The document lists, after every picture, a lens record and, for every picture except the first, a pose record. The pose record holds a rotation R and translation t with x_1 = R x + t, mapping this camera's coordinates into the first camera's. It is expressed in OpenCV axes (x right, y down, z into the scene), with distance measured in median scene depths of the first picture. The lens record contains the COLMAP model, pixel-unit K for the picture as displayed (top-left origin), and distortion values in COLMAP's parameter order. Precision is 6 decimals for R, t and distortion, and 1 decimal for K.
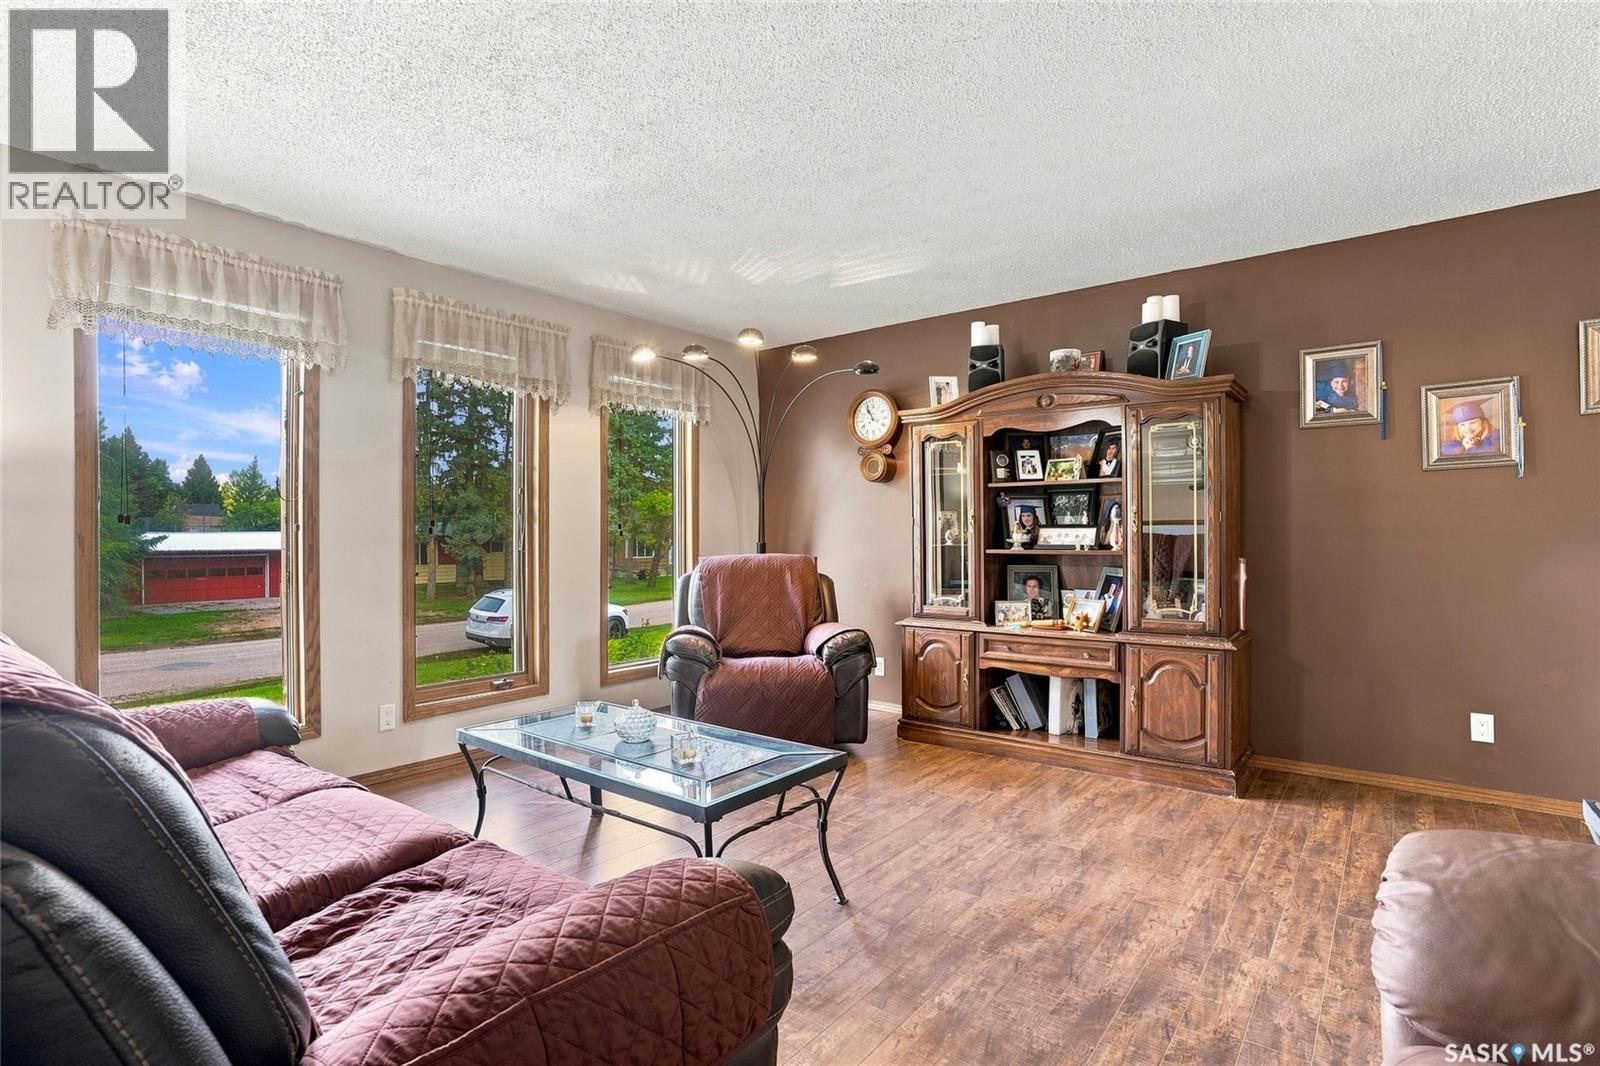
lens RADIAL K [[801.3, 0, 805.8], [0, 801.3, 533.9], [0, 0, 1]] dist [-0.061846, 0.036188]
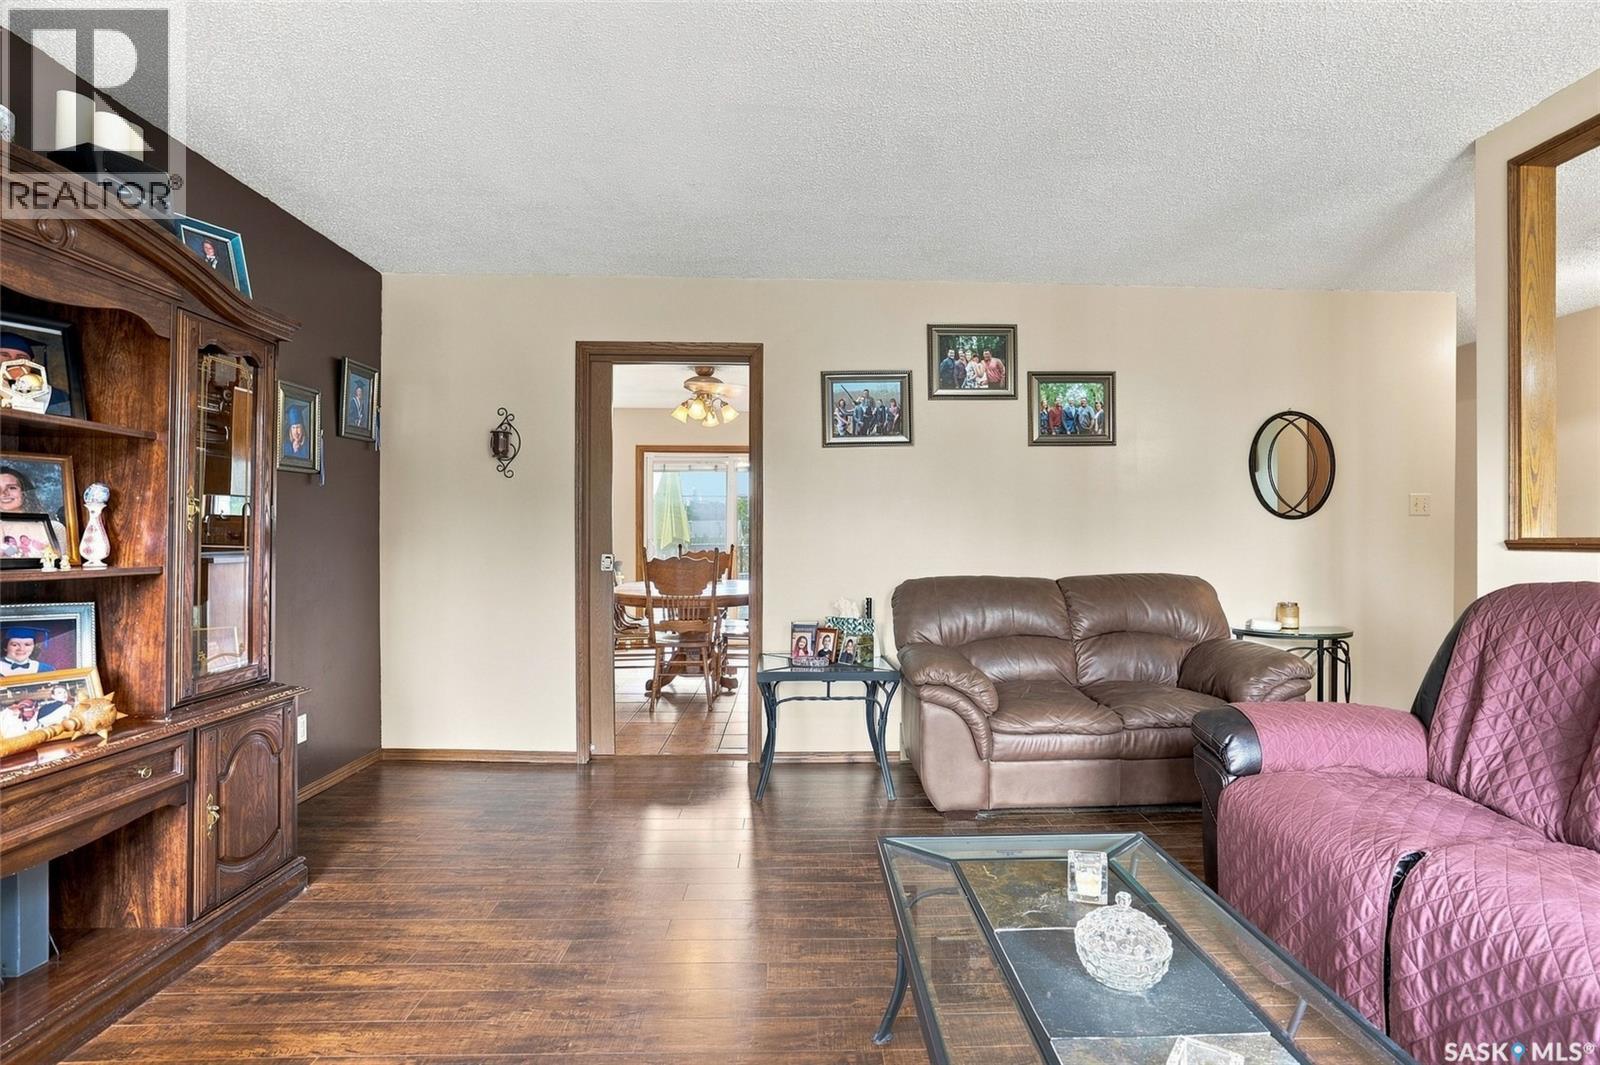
lens RADIAL K [[801.3, 0, 805.8], [0, 801.3, 533.4], [0, 0, 1]] dist [-0.061846, 0.036188]
pose [[-0.619623, 0.008545, 0.784853, -0.309315], [0.004002, 0.999962, -0.007727, 0.004580], [-0.784890, -0.001647, -0.619634, 0.991025]]
